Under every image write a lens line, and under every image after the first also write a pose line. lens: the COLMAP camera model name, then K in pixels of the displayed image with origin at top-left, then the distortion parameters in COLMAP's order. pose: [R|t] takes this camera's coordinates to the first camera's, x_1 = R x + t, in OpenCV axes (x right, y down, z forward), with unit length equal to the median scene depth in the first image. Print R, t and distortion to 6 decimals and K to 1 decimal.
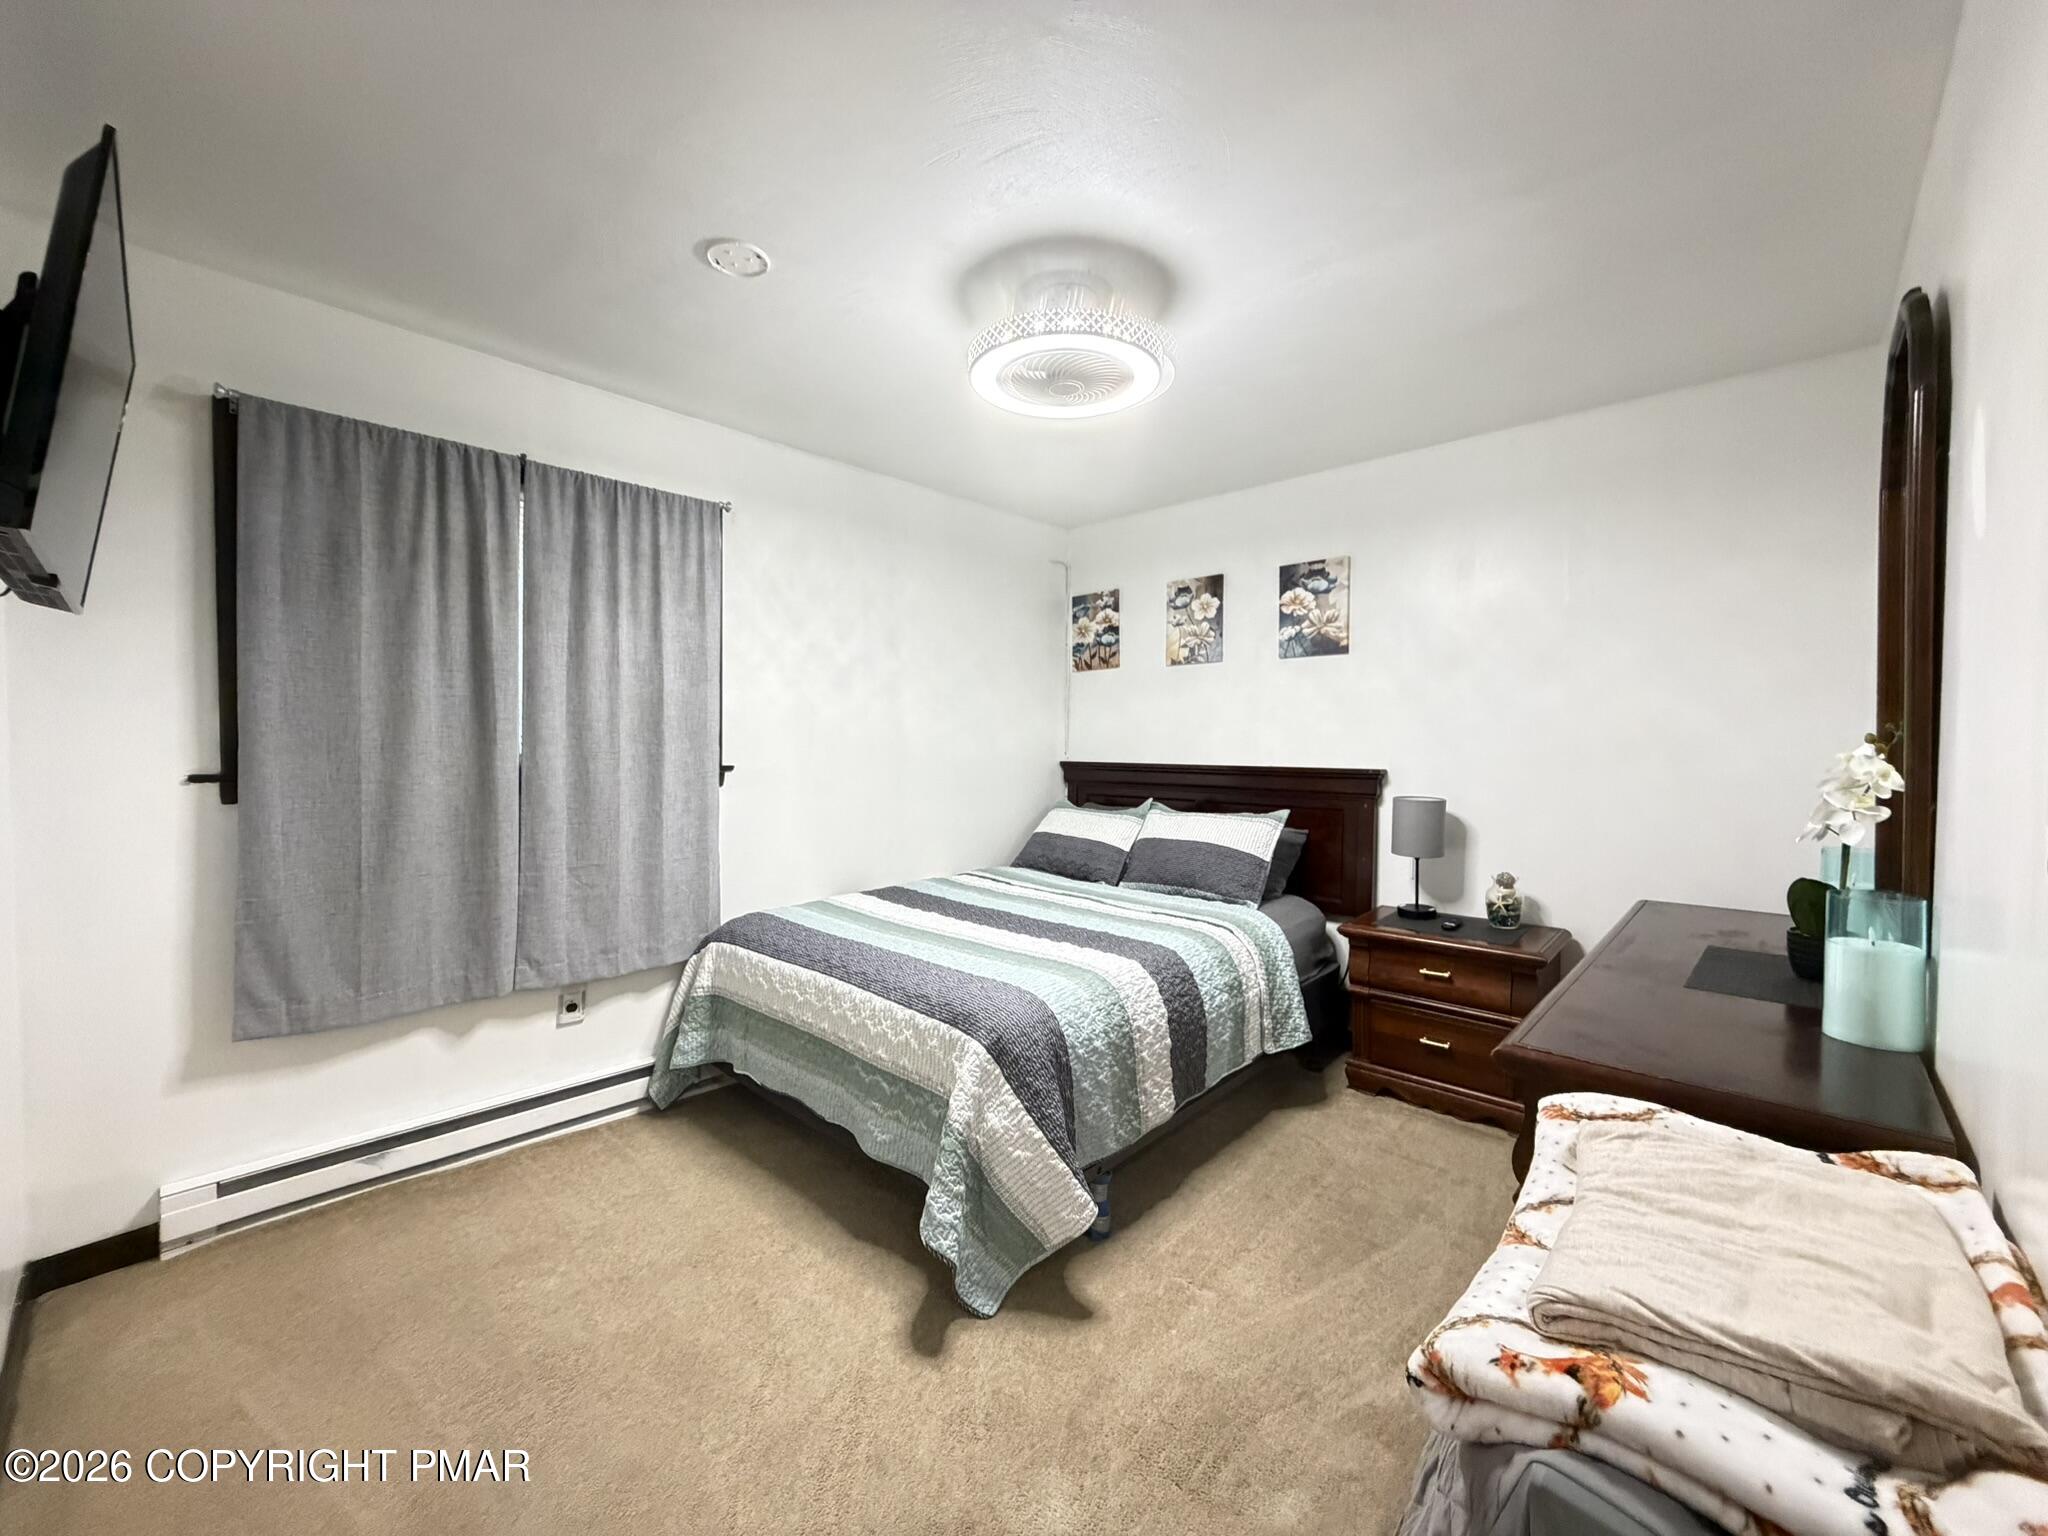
lens RADIAL K [[815.3, 0, 1015.4], [0, 815.3, 768.9], [0, 0, 1]] dist [-0.000347, 0.000296]
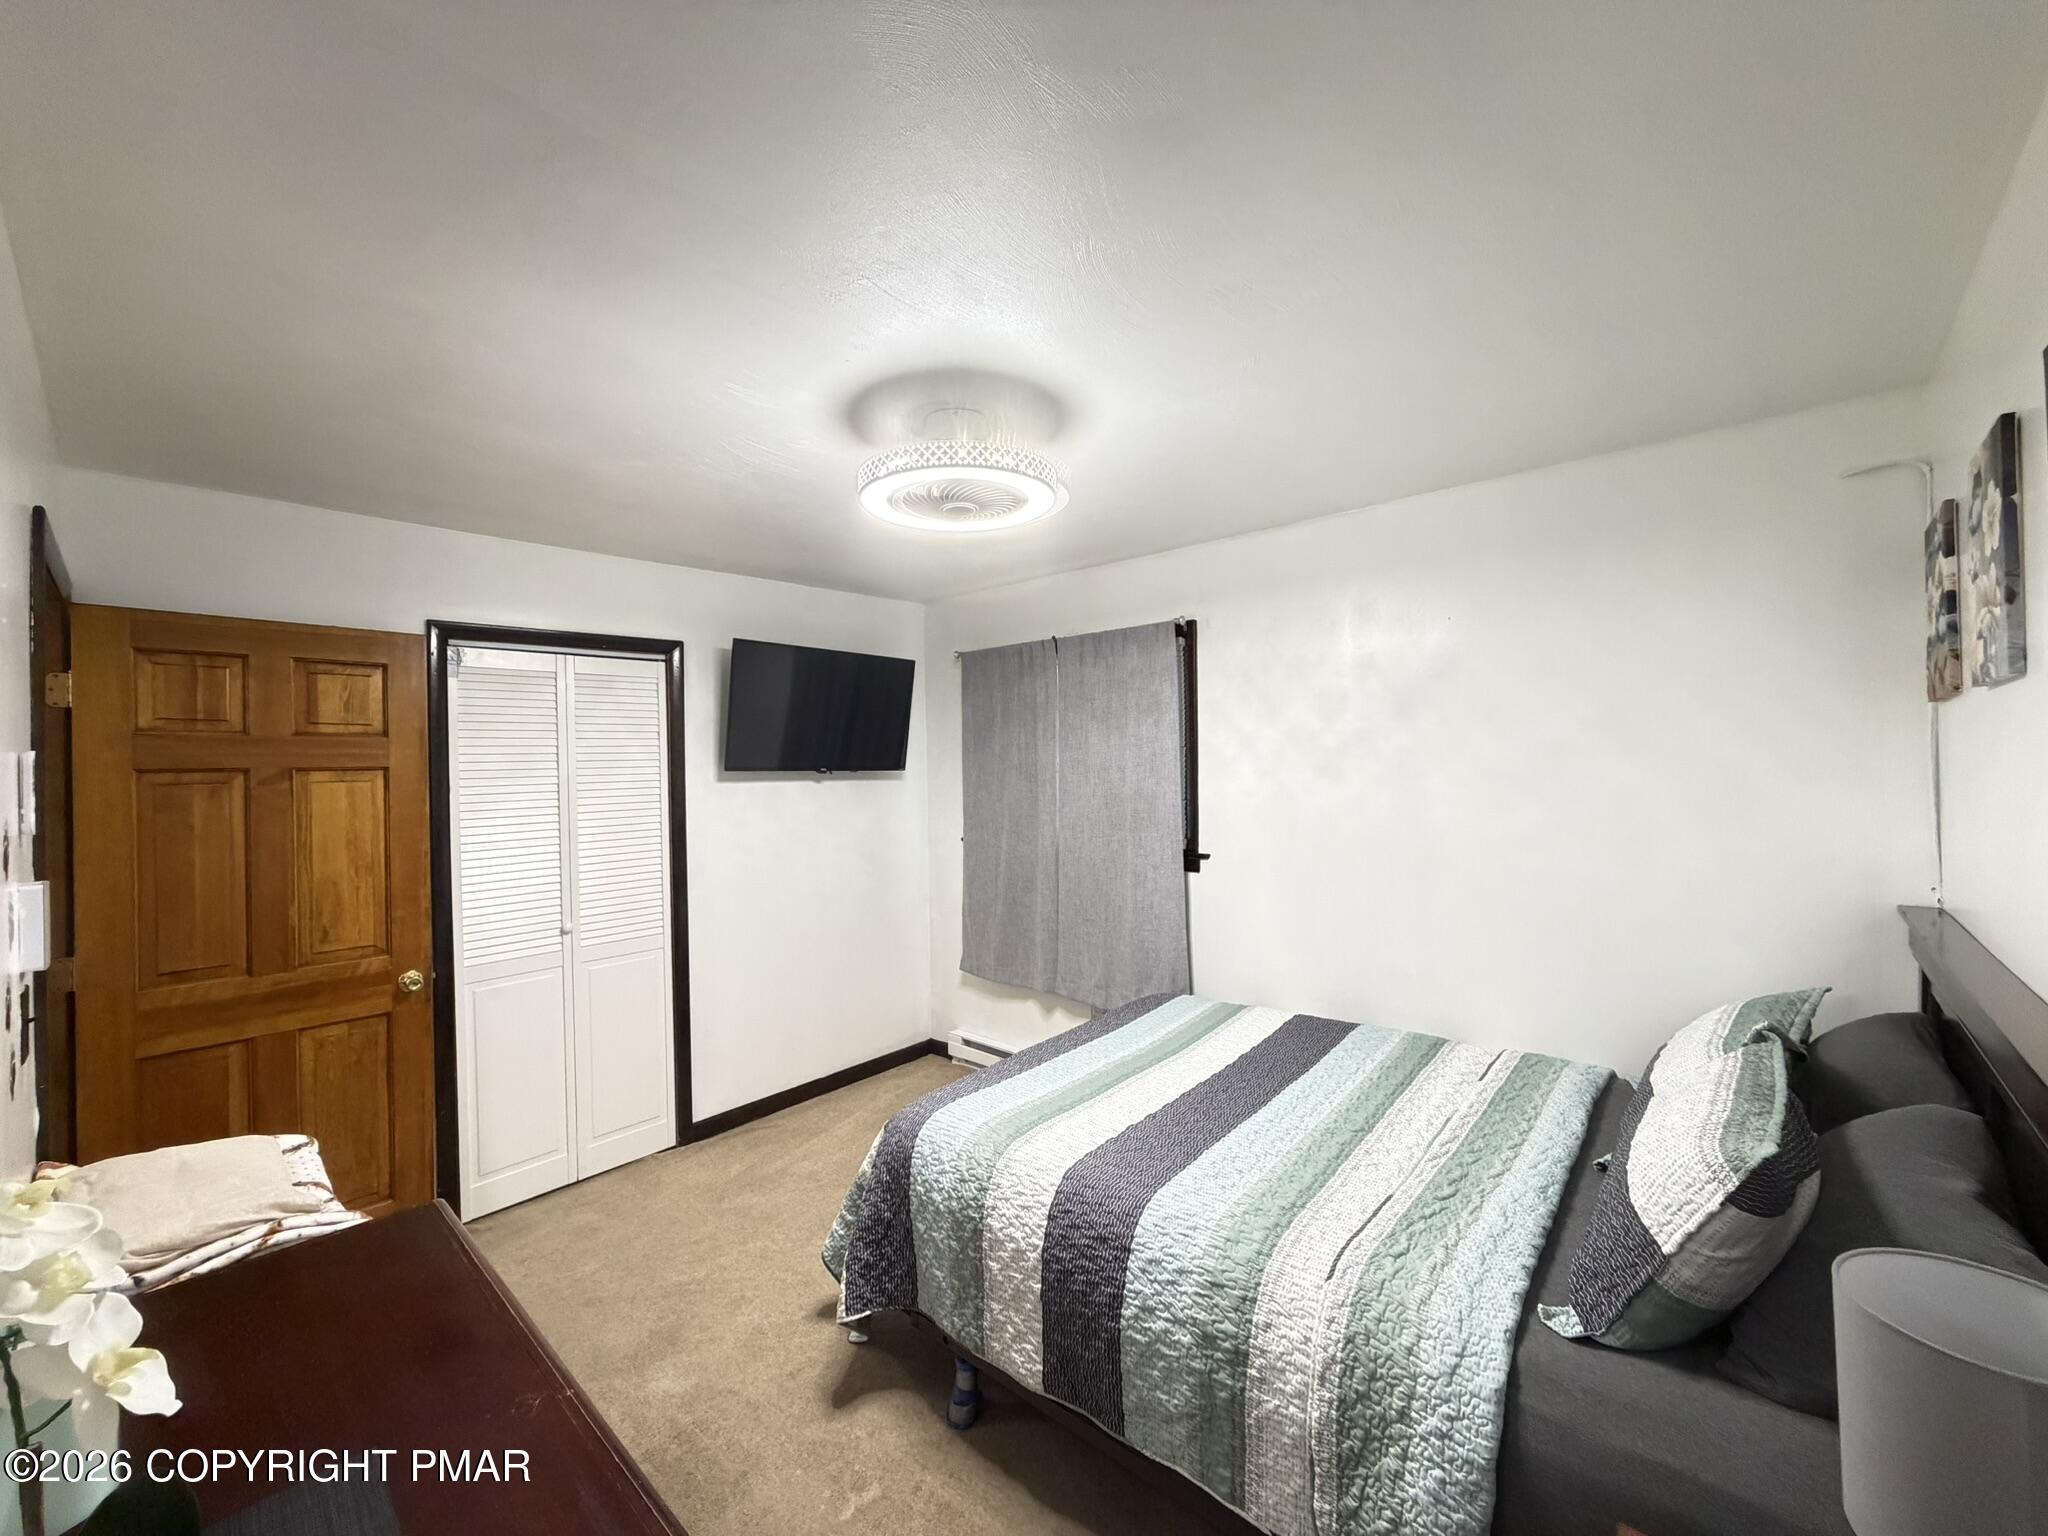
lens RADIAL K [[815.3, 0, 1019.4], [0, 815.3, 764.1], [0, 0, 1]] dist [-0.000347, 0.000296]
pose [[0.012008, -0.010718, -0.999870, 0.964769], [-0.017626, 0.999785, -0.010928, -0.142714], [0.999773, 0.017754, 0.011816, 0.988684]]
